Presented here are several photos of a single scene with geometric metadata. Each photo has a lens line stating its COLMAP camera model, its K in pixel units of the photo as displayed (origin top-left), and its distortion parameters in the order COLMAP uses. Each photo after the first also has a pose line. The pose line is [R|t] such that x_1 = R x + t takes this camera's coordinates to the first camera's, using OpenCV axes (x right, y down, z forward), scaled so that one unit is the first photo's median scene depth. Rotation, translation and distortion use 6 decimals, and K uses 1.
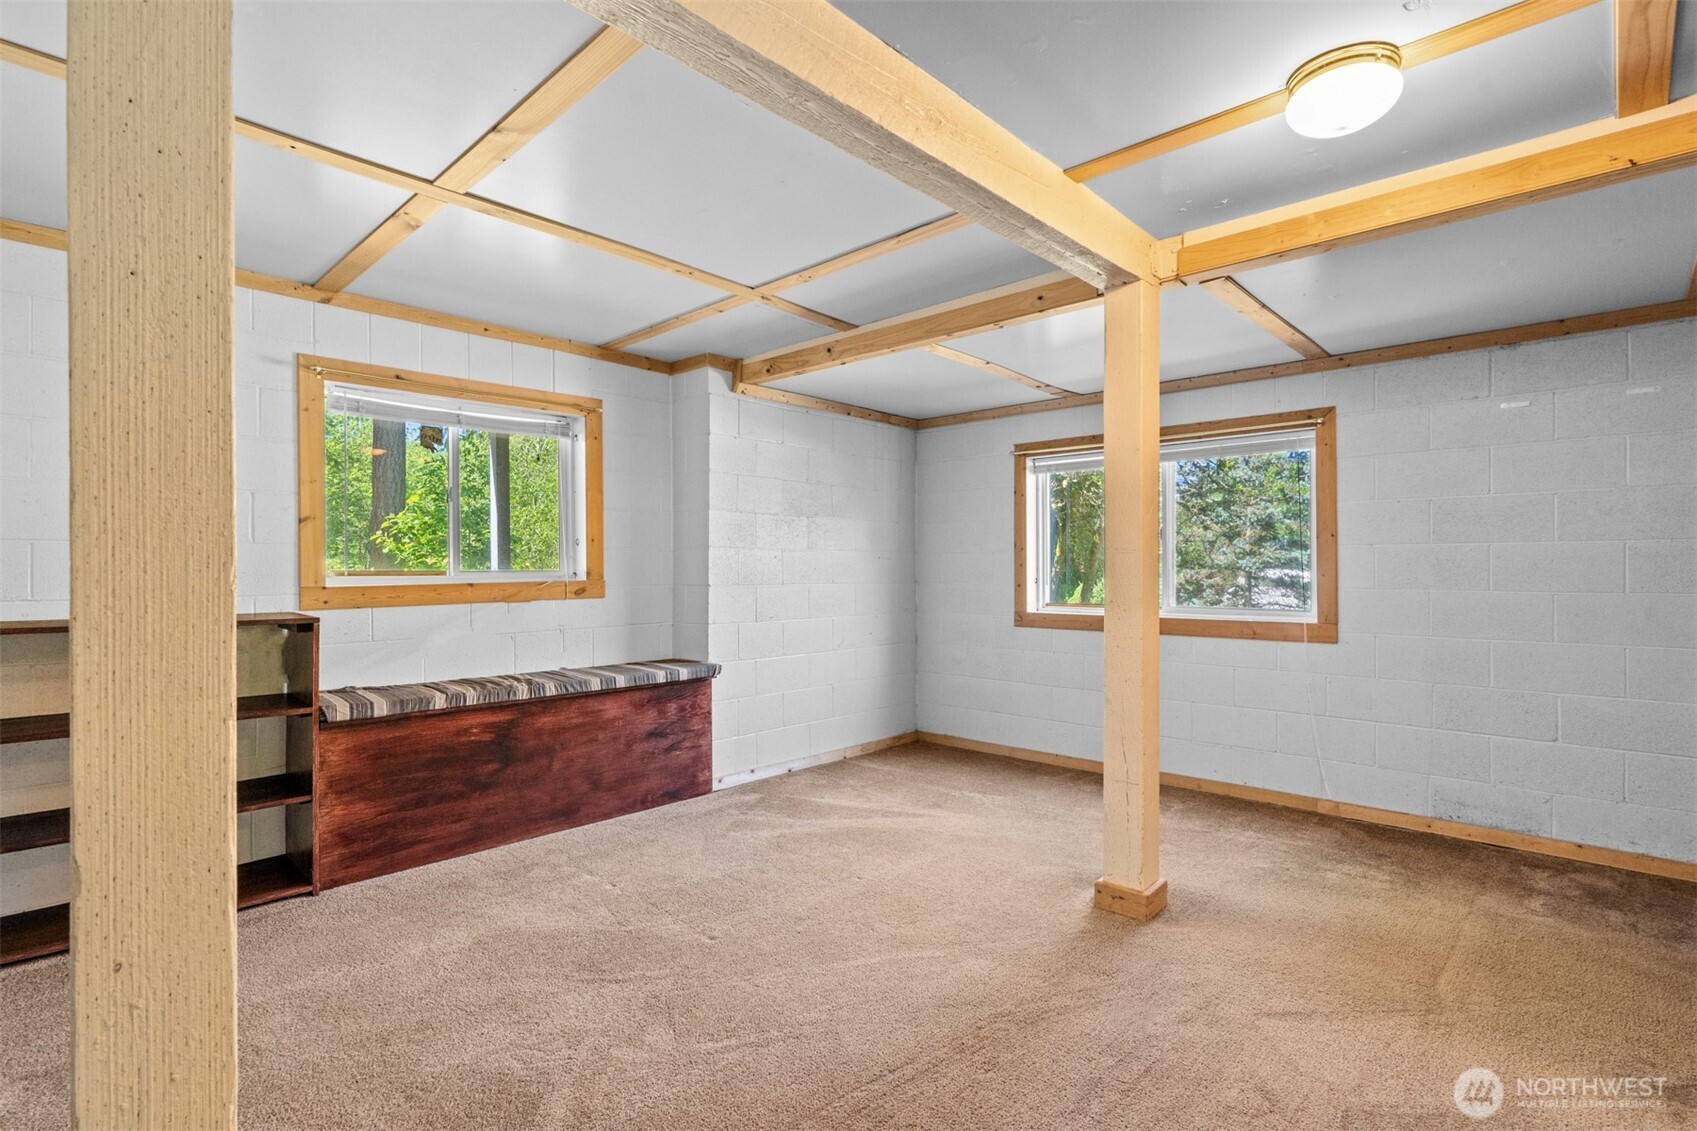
lens RADIAL K [[791.9, 0, 850.5], [0, 791.9, 567.3], [0, 0, 1]] dist [-0.000332, 0.000273]
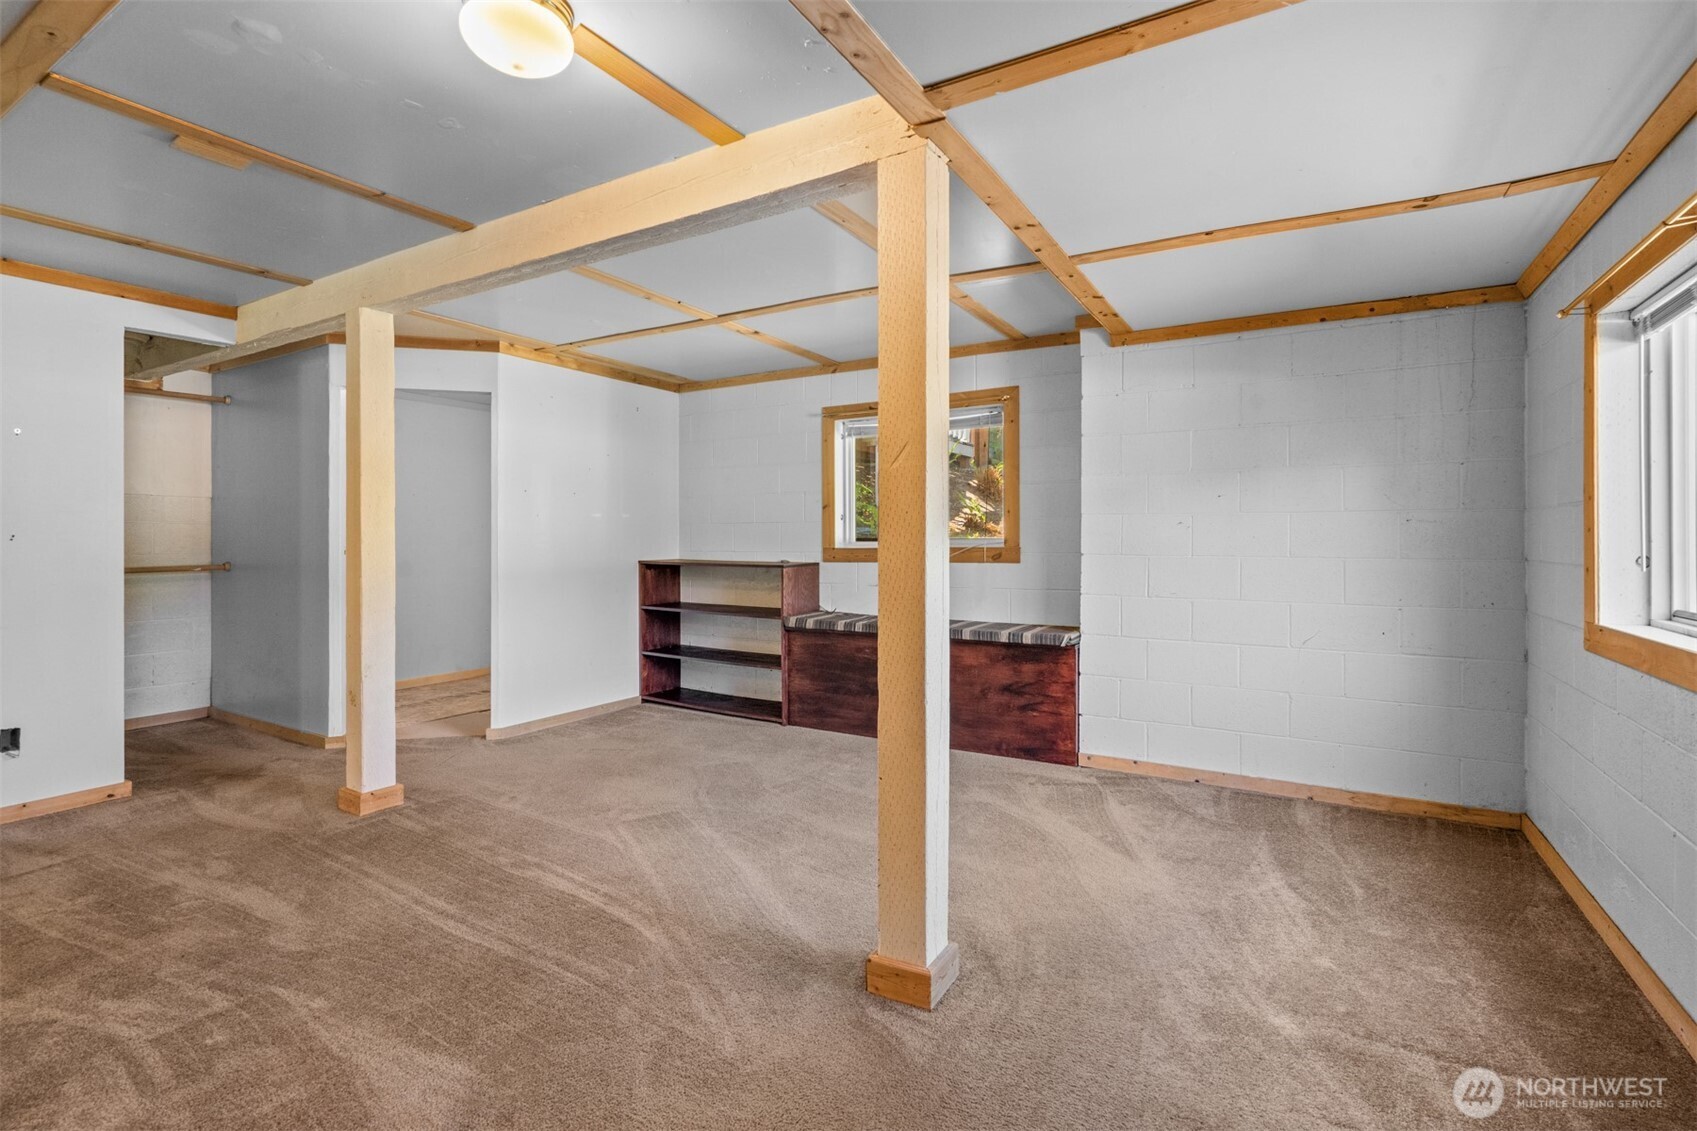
lens RADIAL K [[791.9, 0, 867.7], [0, 791.9, 535.7], [0, 0, 1]] dist [-0.000332, 0.000273]
pose [[0.246715, -0.002211, -0.969086, 0.732363], [0.000435, 0.999998, -0.002170, 0.002764], [0.969088, 0.000114, 0.246716, 0.529216]]
